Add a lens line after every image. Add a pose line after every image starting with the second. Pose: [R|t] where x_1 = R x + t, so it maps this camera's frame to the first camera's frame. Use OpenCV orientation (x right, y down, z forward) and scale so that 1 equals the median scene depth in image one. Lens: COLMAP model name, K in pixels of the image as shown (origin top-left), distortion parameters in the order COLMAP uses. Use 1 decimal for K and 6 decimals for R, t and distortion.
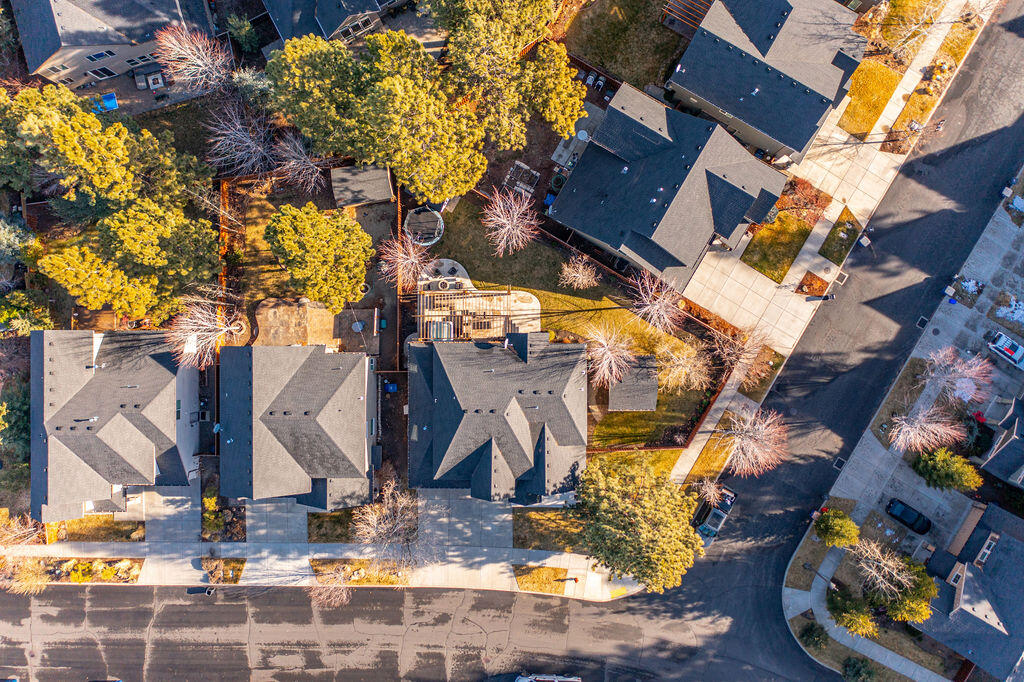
lens RADIAL K [[815.9, 0, 508.2], [0, 815.9, 340.2], [0, 0, 1]] dist [-0.003767, 0.003659]
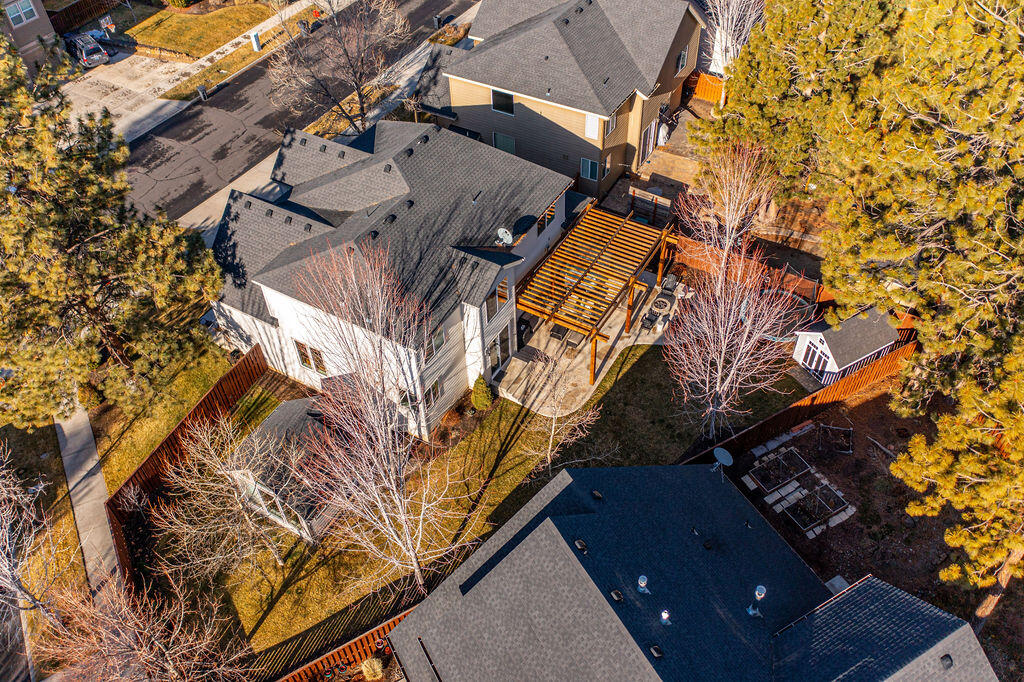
lens RADIAL K [[815.9, 0, 509.4], [0, 815.9, 342.3], [0, 0, 1]] dist [-0.003767, 0.003659]
pose [[-0.509549, 0.645330, -0.569130, 0.298027], [-0.859324, -0.347965, 0.374810, -0.192285], [0.043839, 0.680051, 0.731853, 0.606296]]
